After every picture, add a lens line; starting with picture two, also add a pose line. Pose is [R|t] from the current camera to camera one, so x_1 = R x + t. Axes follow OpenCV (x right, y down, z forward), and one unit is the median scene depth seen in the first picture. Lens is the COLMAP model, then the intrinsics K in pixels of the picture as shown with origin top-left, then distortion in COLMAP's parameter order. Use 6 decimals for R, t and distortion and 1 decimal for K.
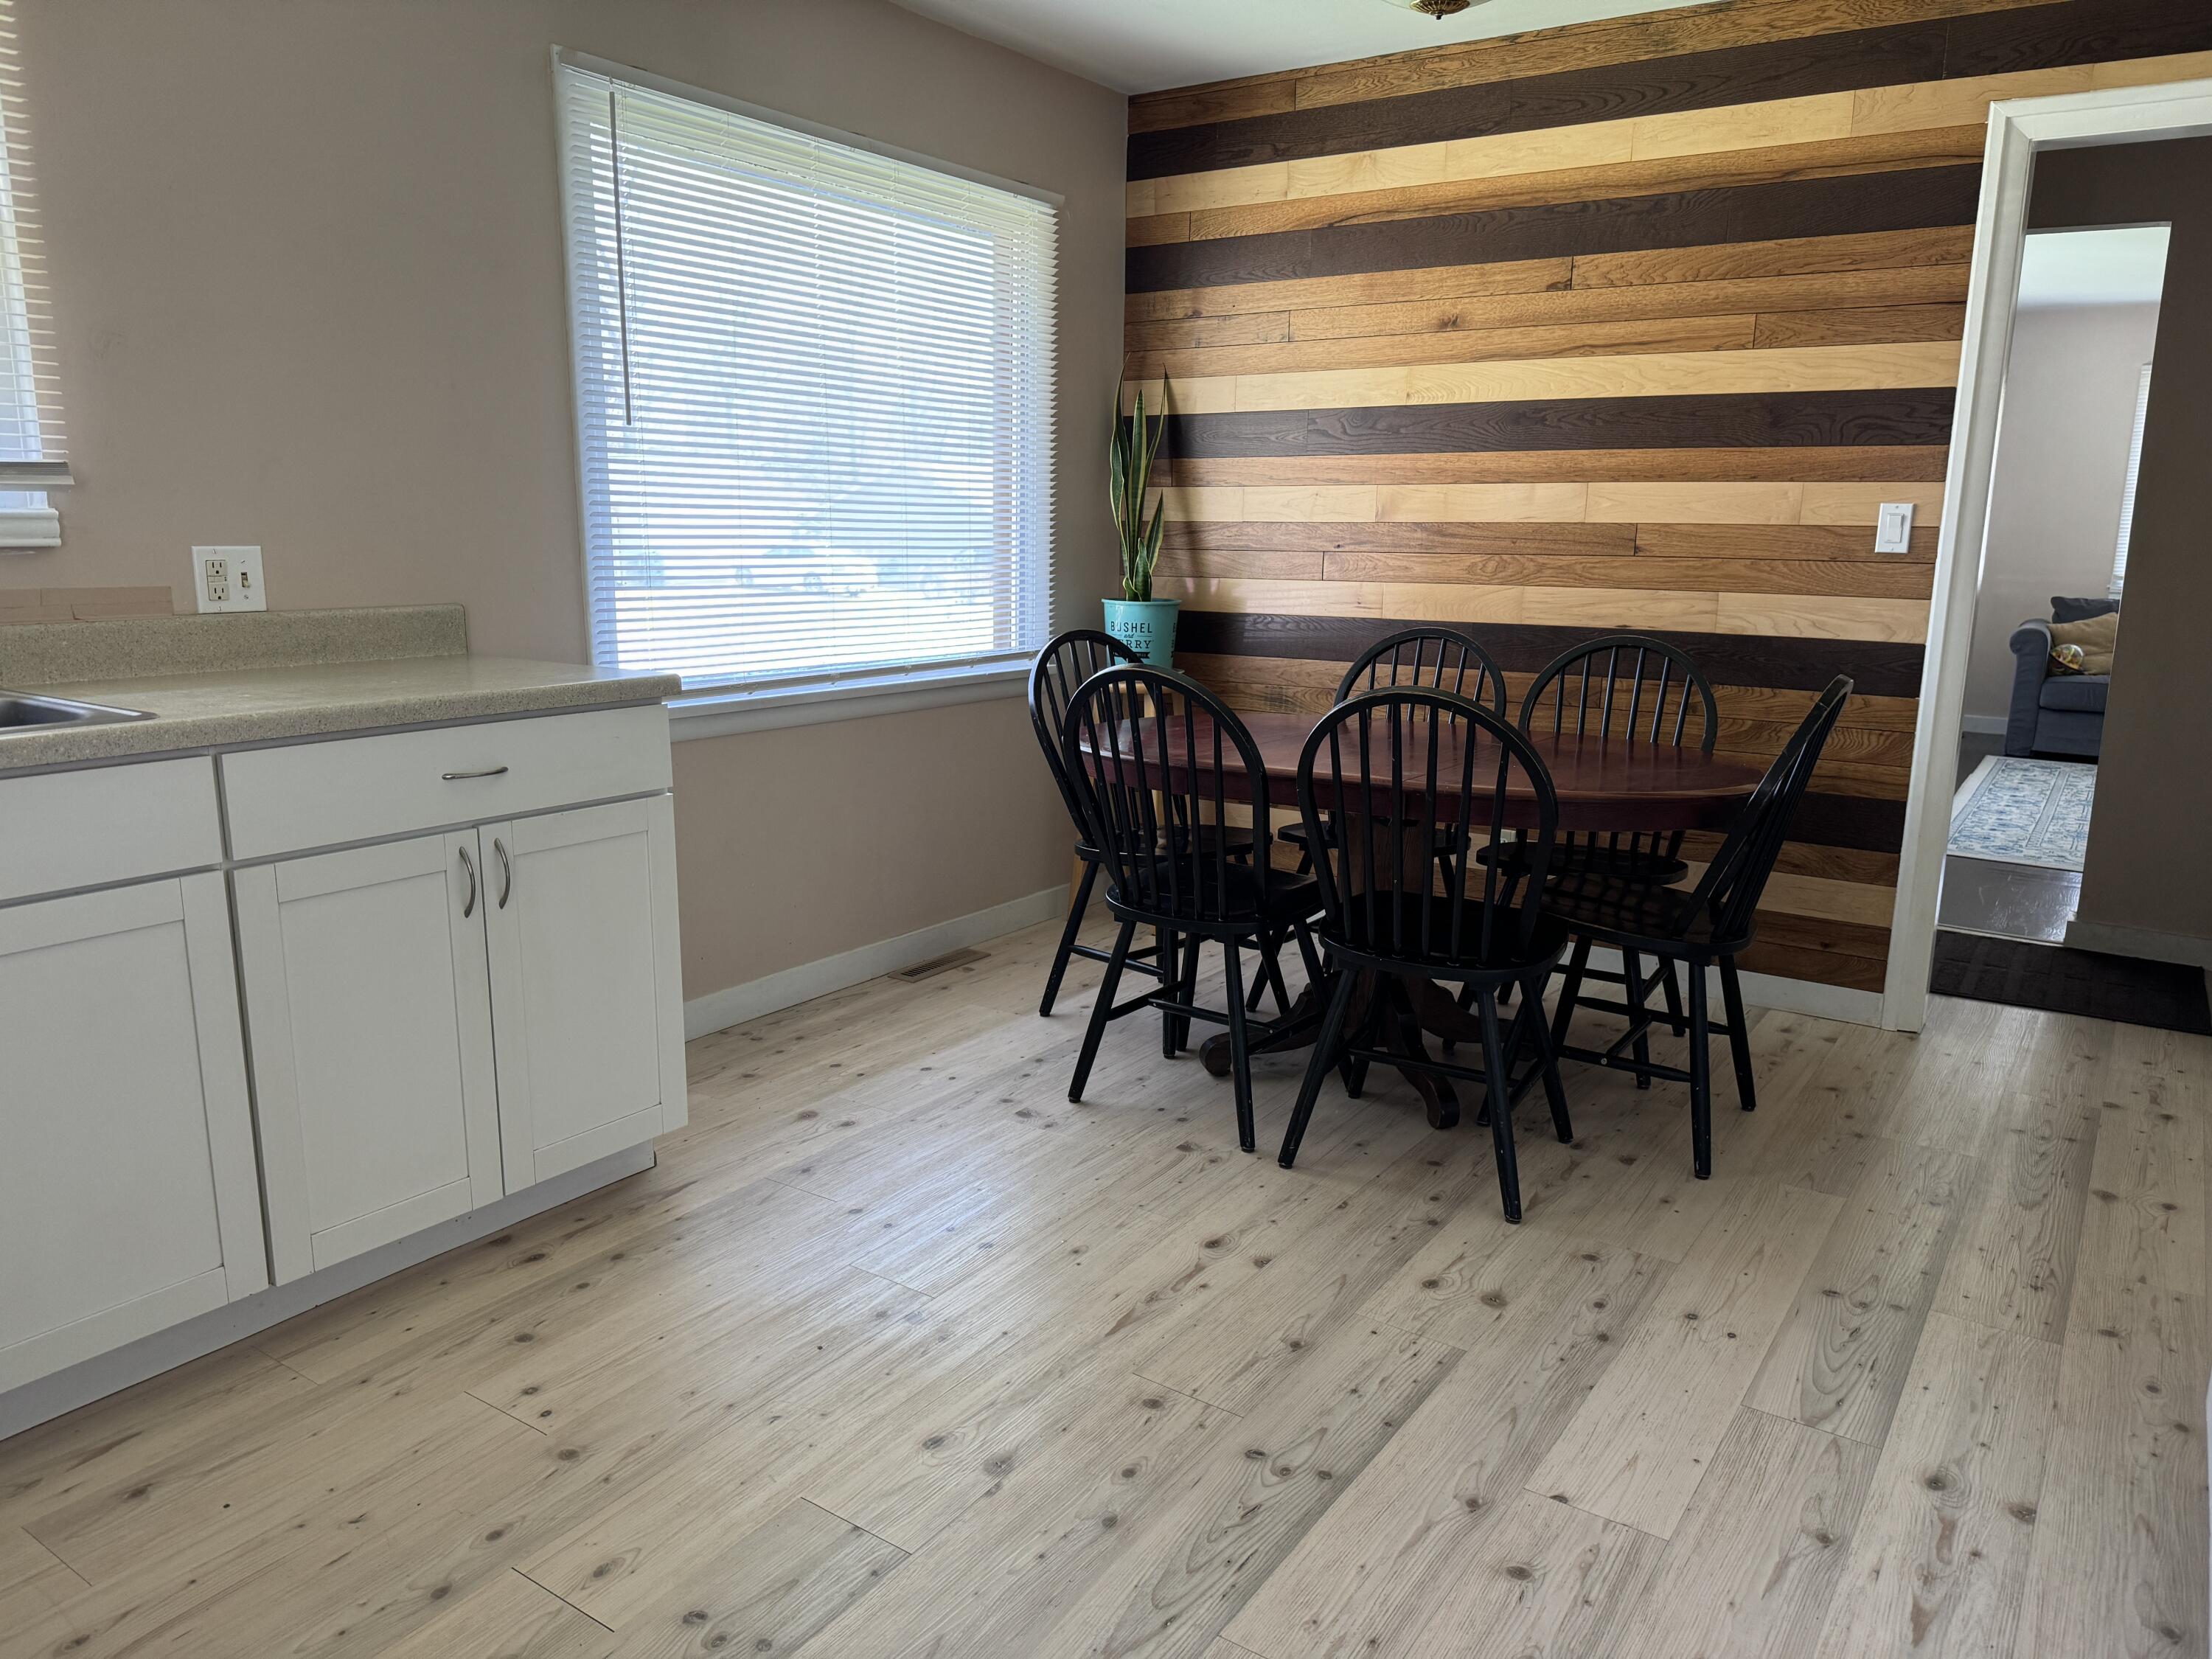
lens RADIAL K [[1535.4, 0, 1106.0], [0, 1535.4, 829.5], [0, 0, 1]] dist [0.066808, -0.075957]
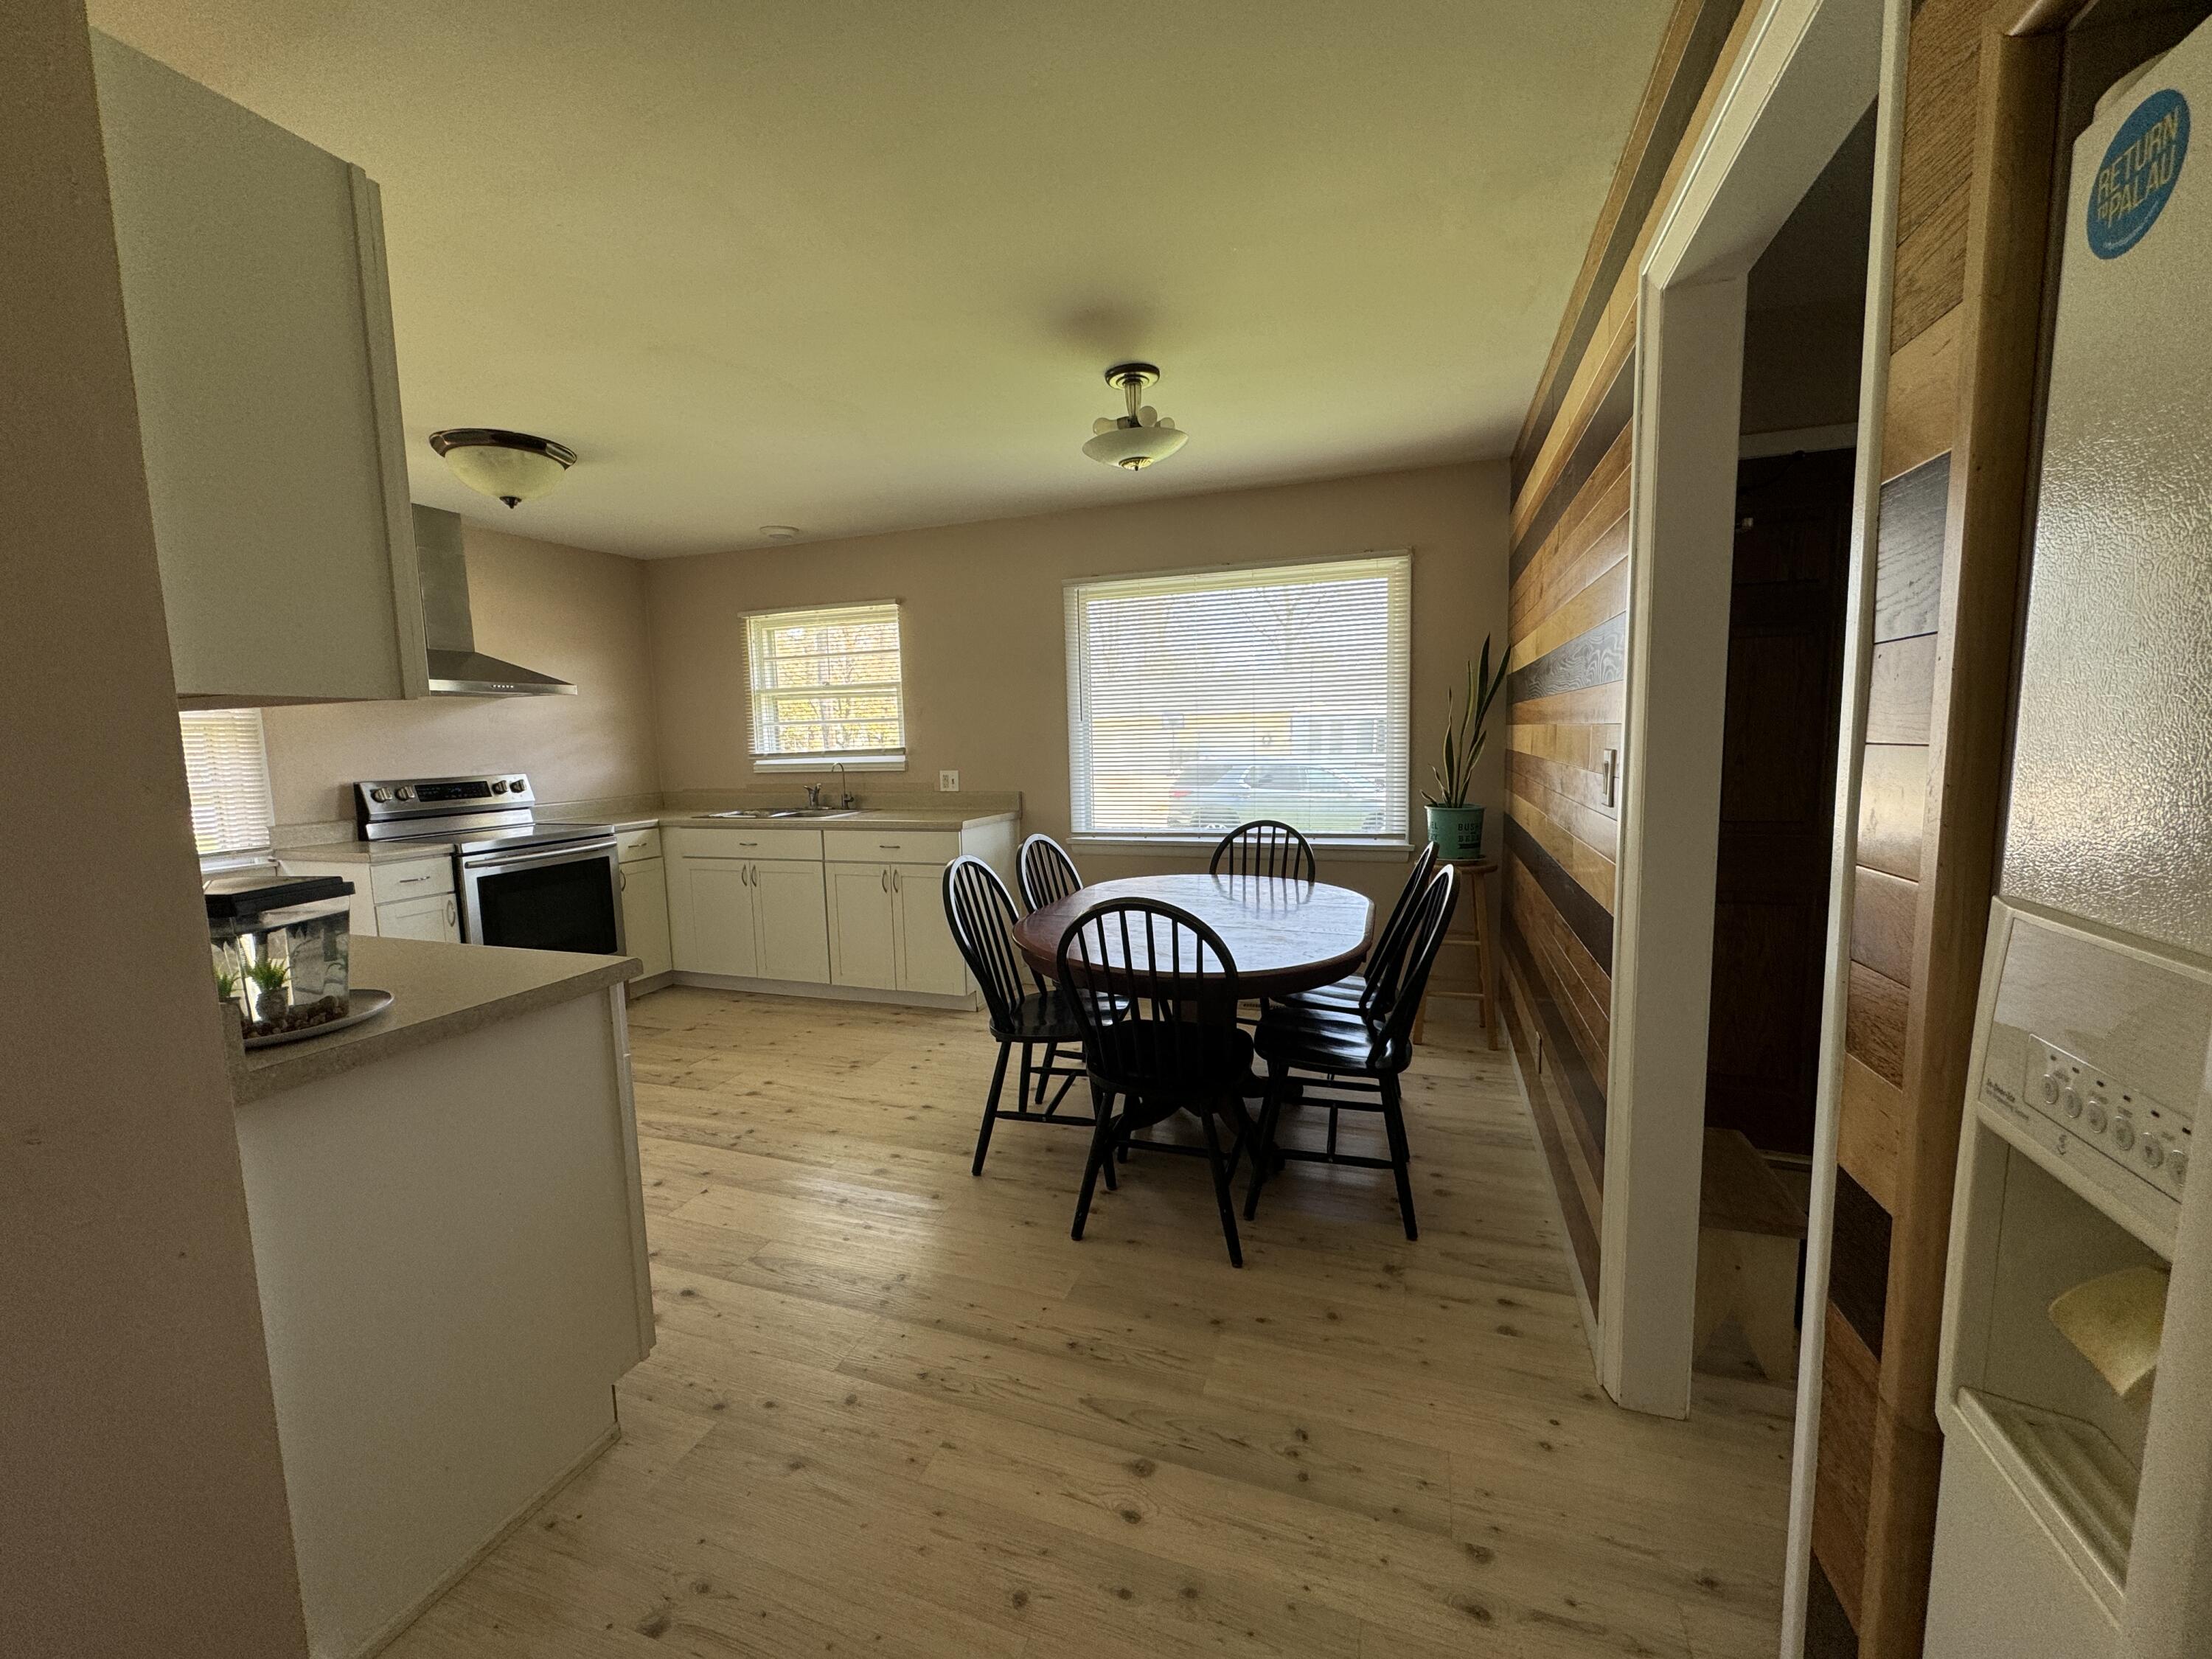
lens RADIAL K [[877.2, 0, 1110.0], [0, 877.2, 835.2], [0, 0, 1]] dist [-0.000097, 0.000453]
pose [[0.253903, 0.088115, -0.963208, 1.098954], [-0.164439, 0.985277, 0.046787, -0.168689], [0.953149, 0.146510, 0.264654, 0.761787]]
